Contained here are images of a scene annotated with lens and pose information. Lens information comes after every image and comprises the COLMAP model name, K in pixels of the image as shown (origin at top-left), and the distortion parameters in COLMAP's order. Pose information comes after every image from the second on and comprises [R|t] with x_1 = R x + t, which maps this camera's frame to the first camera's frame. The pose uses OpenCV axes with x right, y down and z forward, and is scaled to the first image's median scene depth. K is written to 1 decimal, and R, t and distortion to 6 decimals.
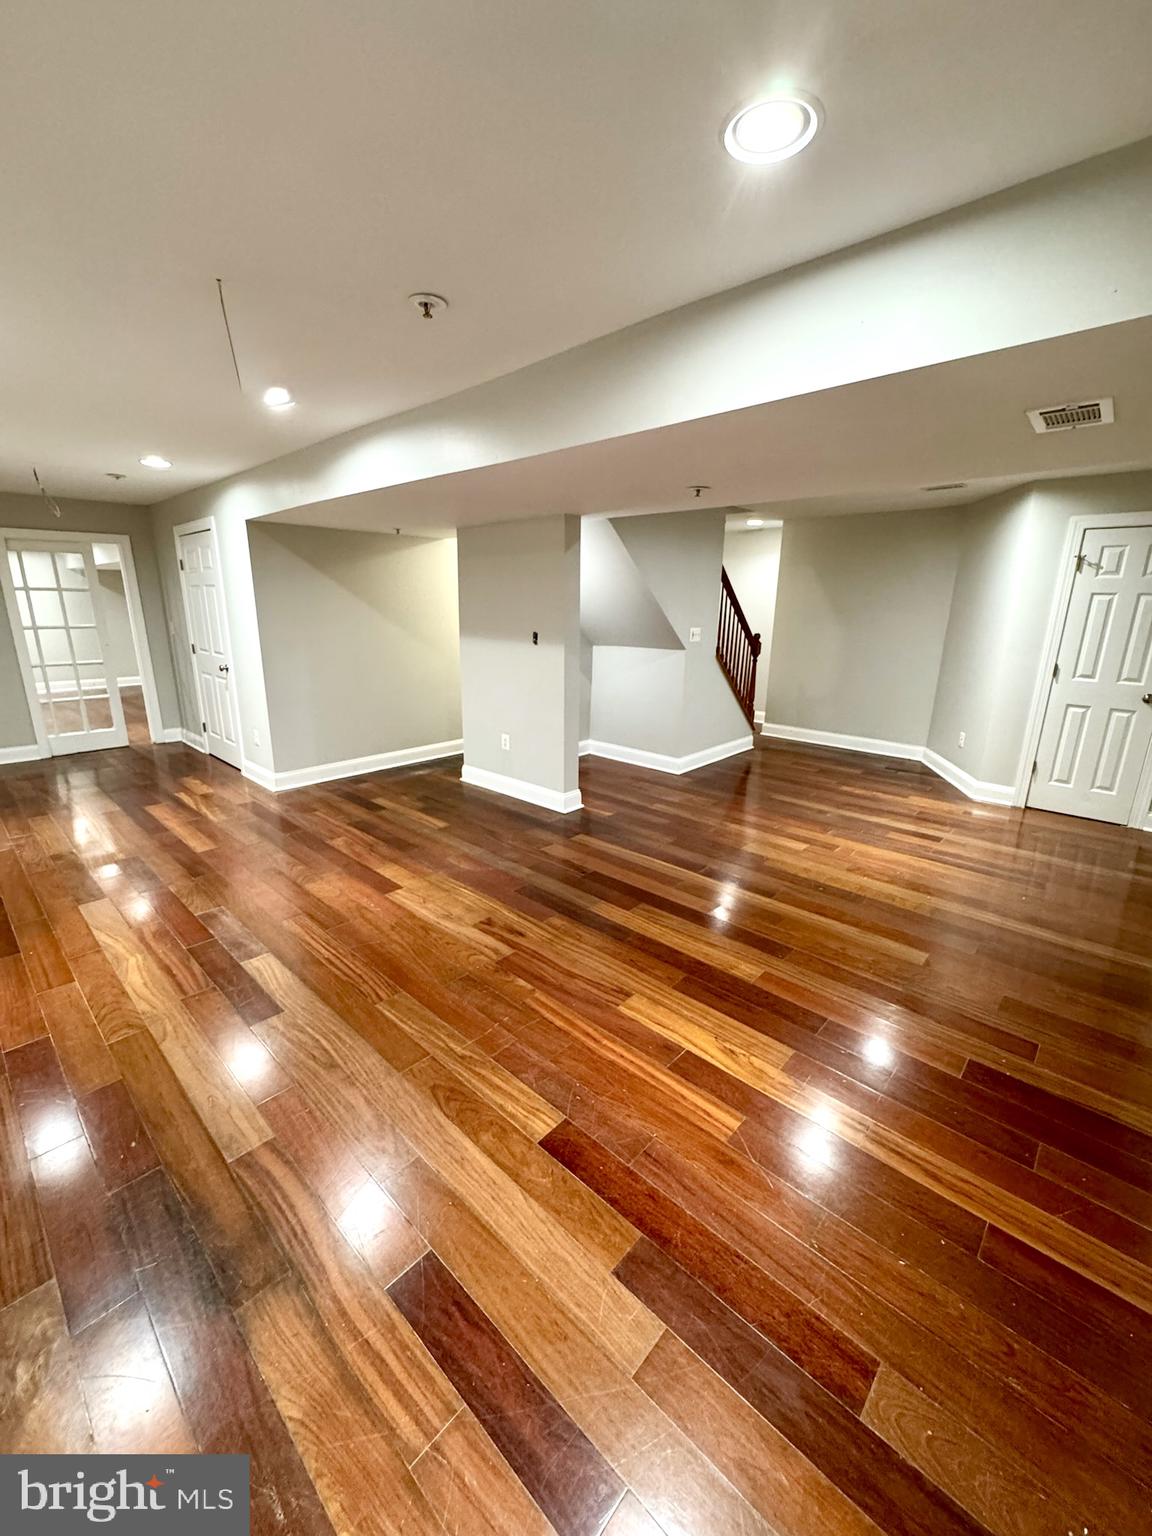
lens RADIAL K [[612.4, 0, 574.7], [0, 612.4, 766.4], [0, 0, 1]] dist [-0.004587, -0.000439]
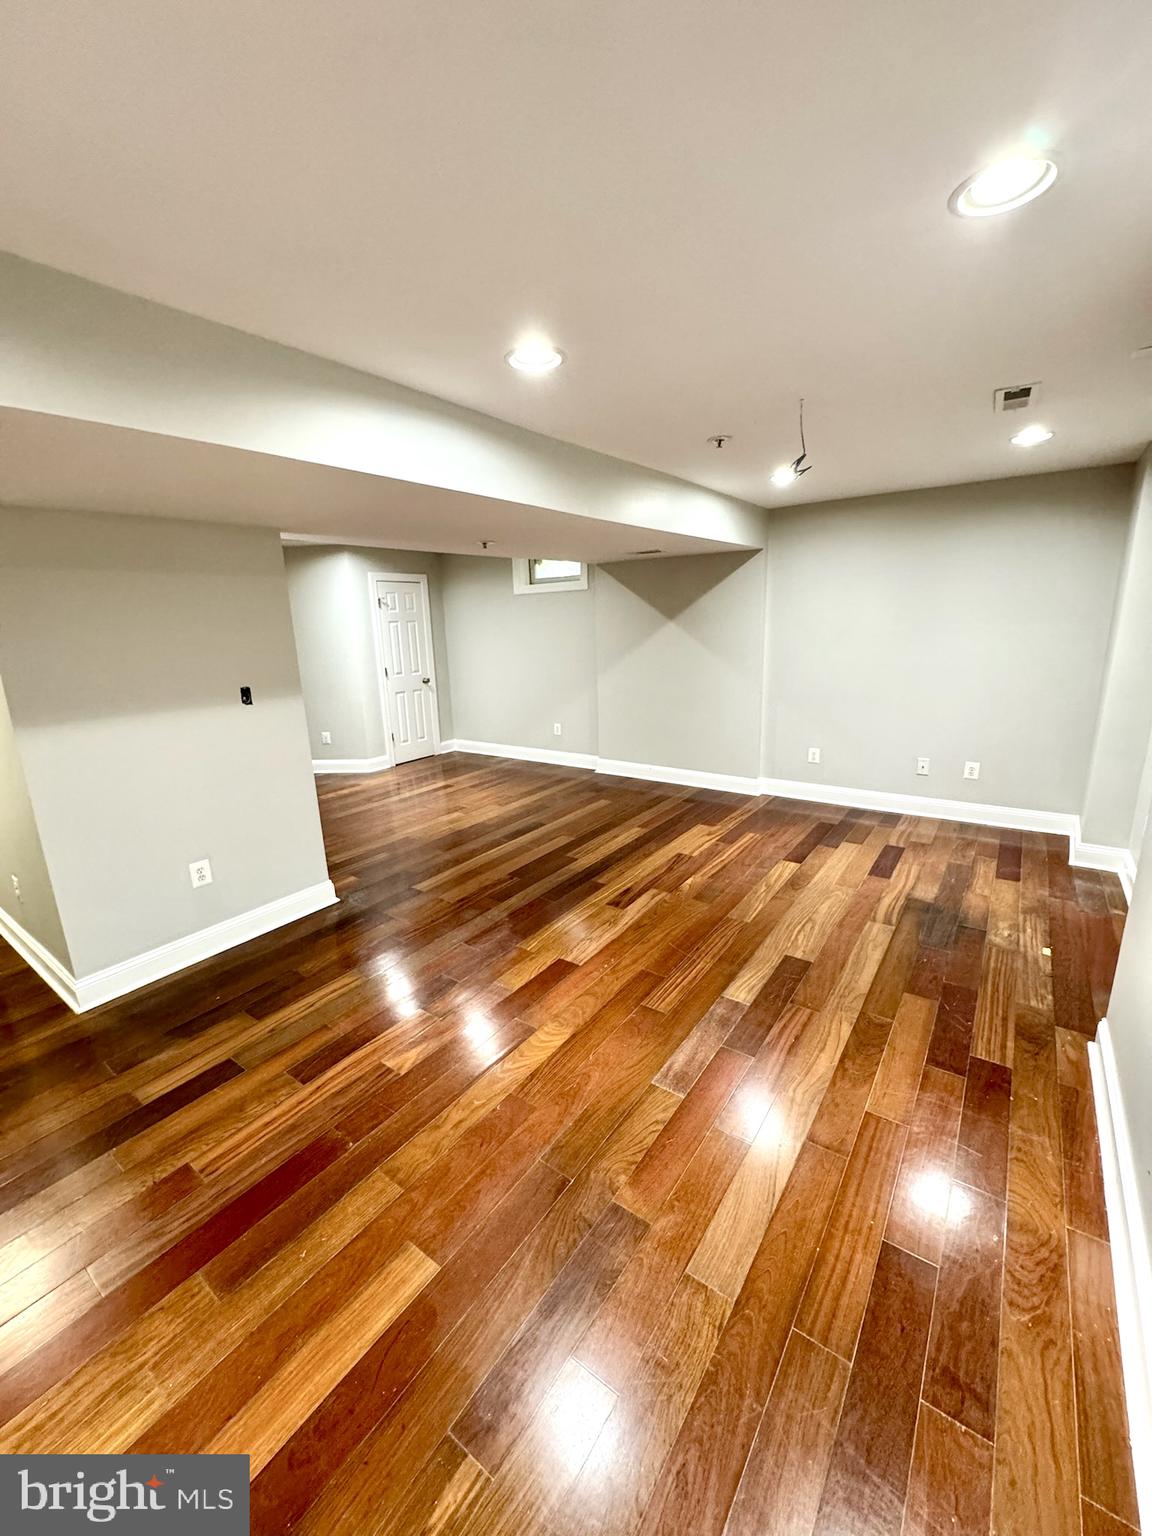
lens RADIAL K [[612.4, 0, 575.4], [0, 612.4, 767.7], [0, 0, 1]] dist [-0.004587, -0.000439]
pose [[-0.124373, -0.241267, 0.962456, -1.012132], [0.288713, 0.919218, 0.267737, -0.269184], [-0.949303, 0.311173, -0.044669, 0.888501]]
